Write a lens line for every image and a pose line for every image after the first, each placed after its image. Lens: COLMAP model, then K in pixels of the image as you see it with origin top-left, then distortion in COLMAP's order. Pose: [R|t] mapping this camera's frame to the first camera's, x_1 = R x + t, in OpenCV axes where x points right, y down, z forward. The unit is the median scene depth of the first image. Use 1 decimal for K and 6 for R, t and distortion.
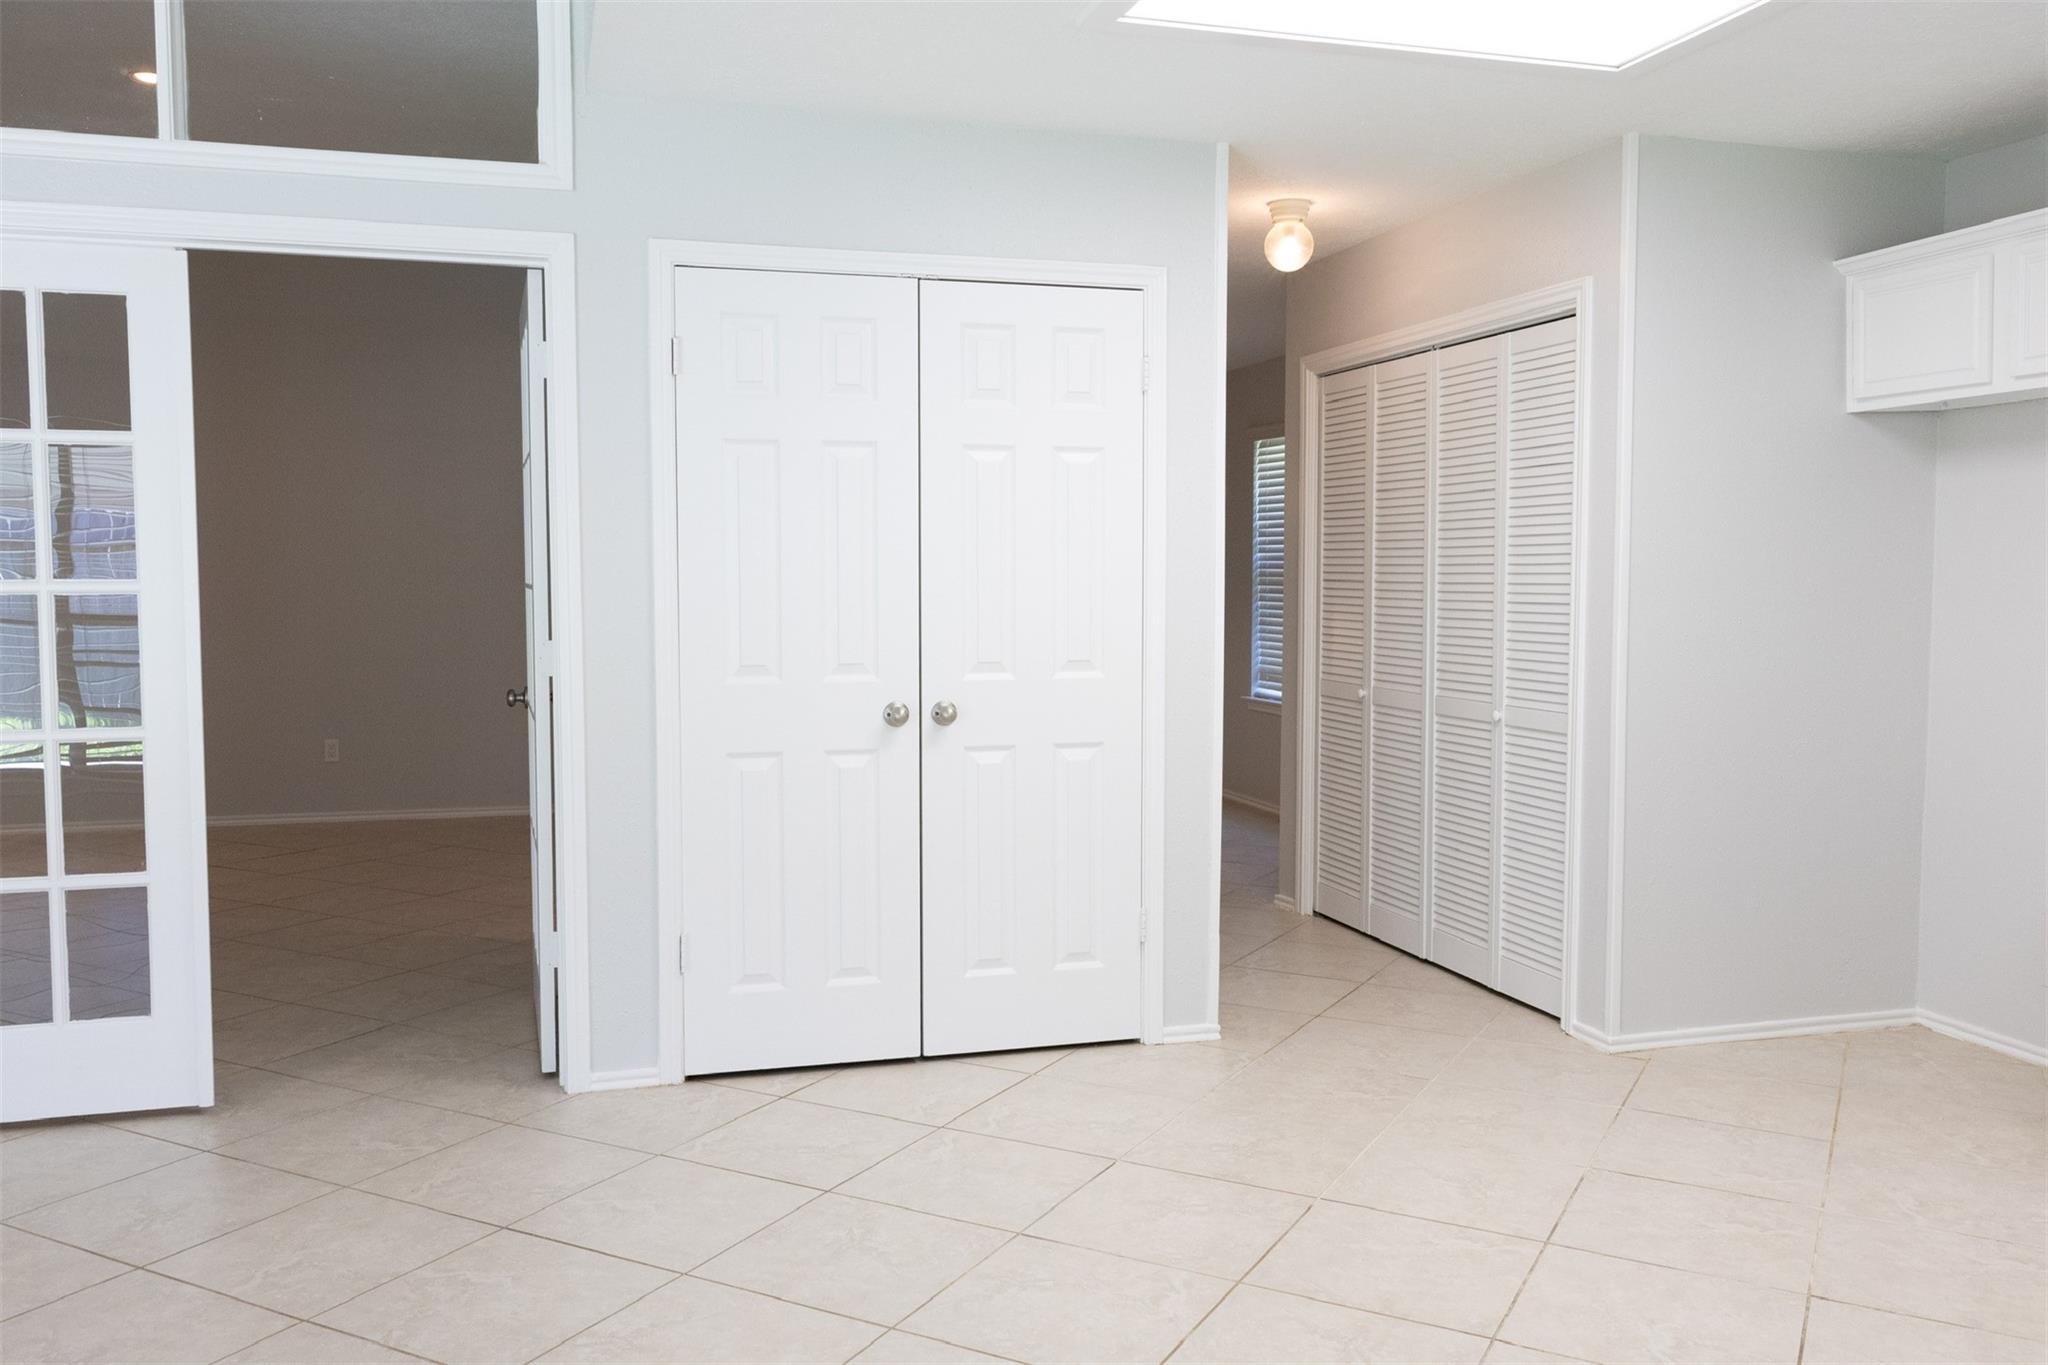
lens RADIAL K [[1640.1, 0, 1020.8], [0, 1640.1, 692.3], [0, 0, 1]] dist [0.002624, 0.004754]
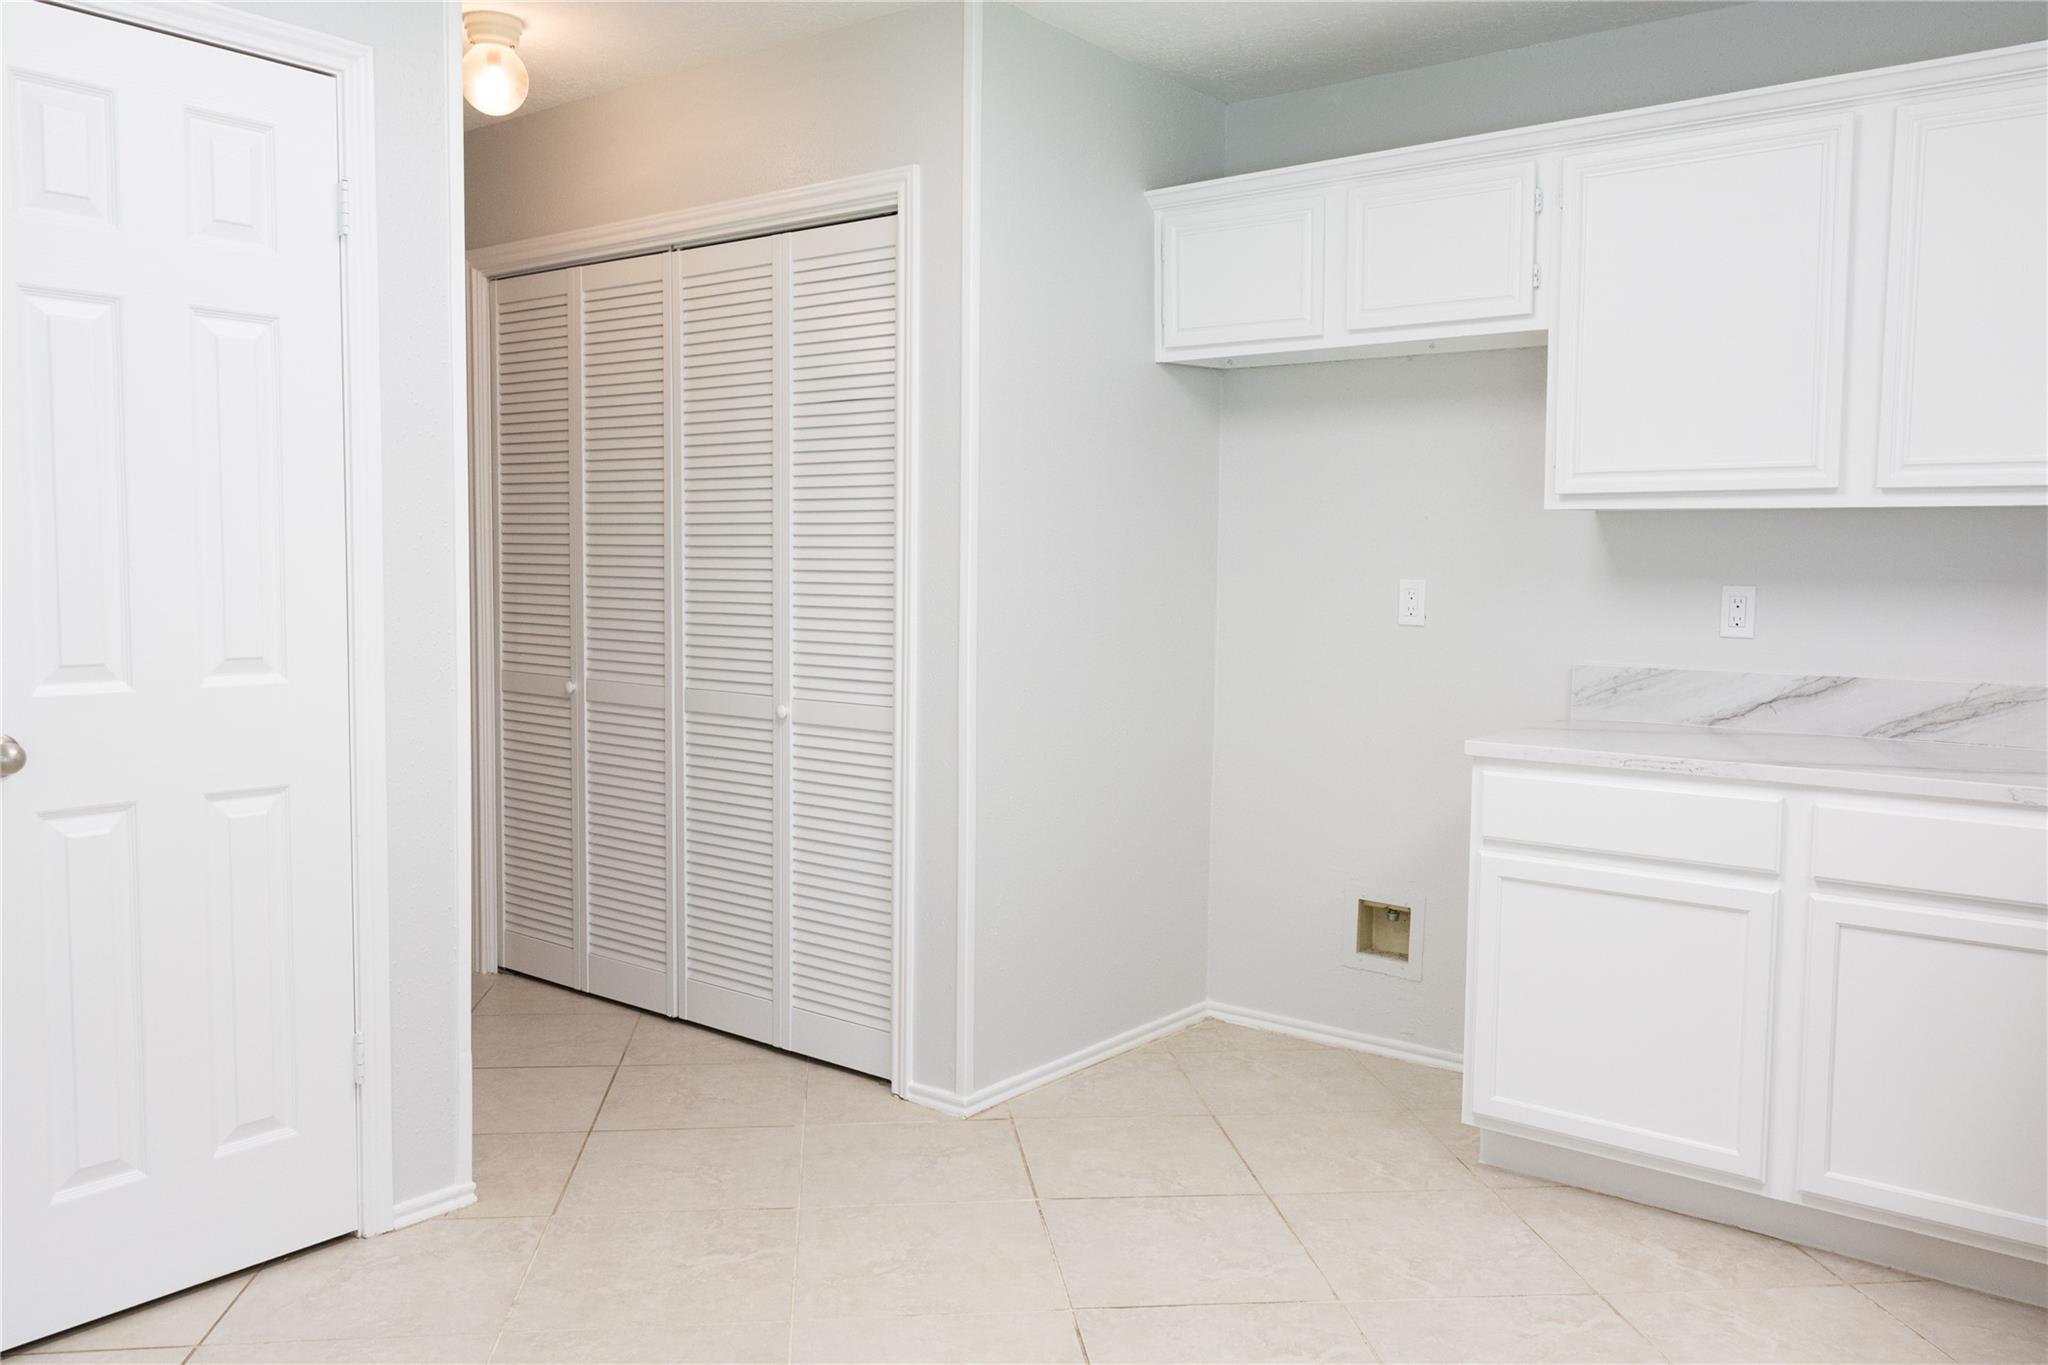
lens RADIAL K [[1598.8, 0, 1024.0], [0, 1598.8, 682.5], [0, 0, 1]] dist [-0.000058, 0.008399]
pose [[0.817843, -0.034306, 0.574418, -0.063995], [0.029517, 0.999408, 0.017663, -0.010562], [-0.574684, 0.002510, 0.818371, 0.297247]]
